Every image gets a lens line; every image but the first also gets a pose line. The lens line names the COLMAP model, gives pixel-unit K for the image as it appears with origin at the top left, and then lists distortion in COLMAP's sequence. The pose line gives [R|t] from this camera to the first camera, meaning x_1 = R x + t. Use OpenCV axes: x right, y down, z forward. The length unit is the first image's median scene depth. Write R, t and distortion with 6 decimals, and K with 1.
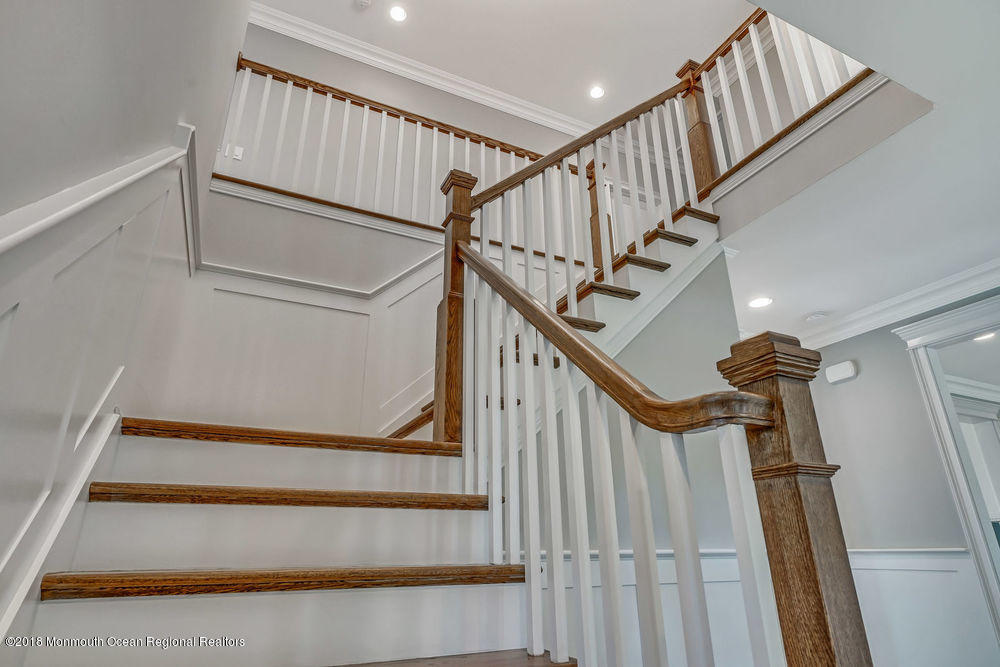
lens RADIAL K [[548.2, 0, 496.5], [0, 548.2, 336.8], [0, 0, 1]] dist [-0.000583, -0.000421]
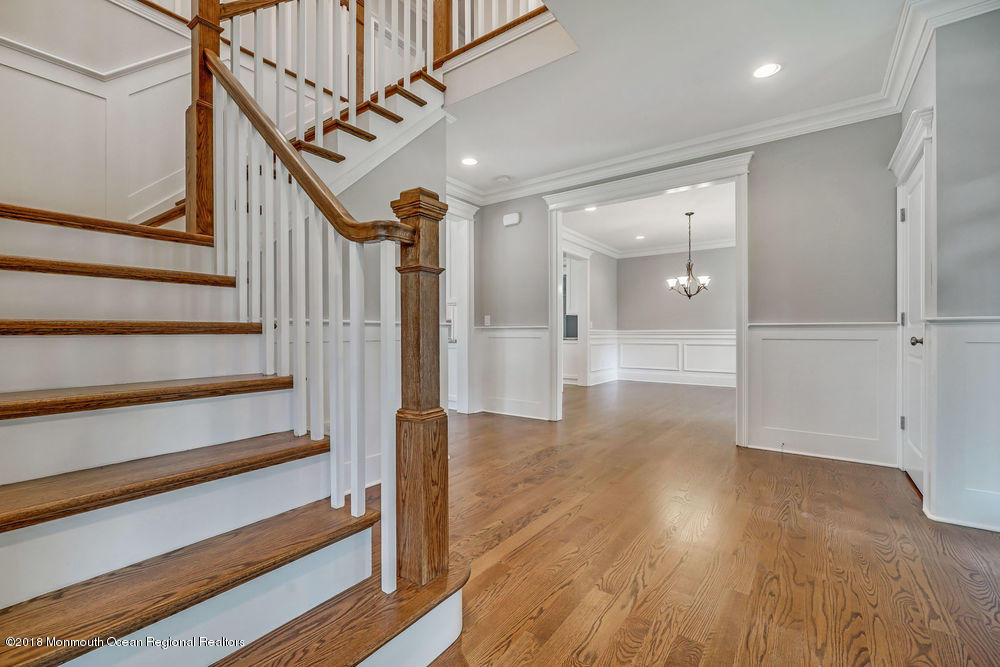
lens RADIAL K [[432.5, 0, 499.7], [0, 432.5, 334.7], [0, 0, 1]] dist [-0.000526, 0.000142]
pose [[0.880706, 0.005951, 0.473627, 0.048792], [-0.177934, 0.930843, 0.319173, -0.031386], [-0.438973, -0.365372, 0.820857, -0.197647]]
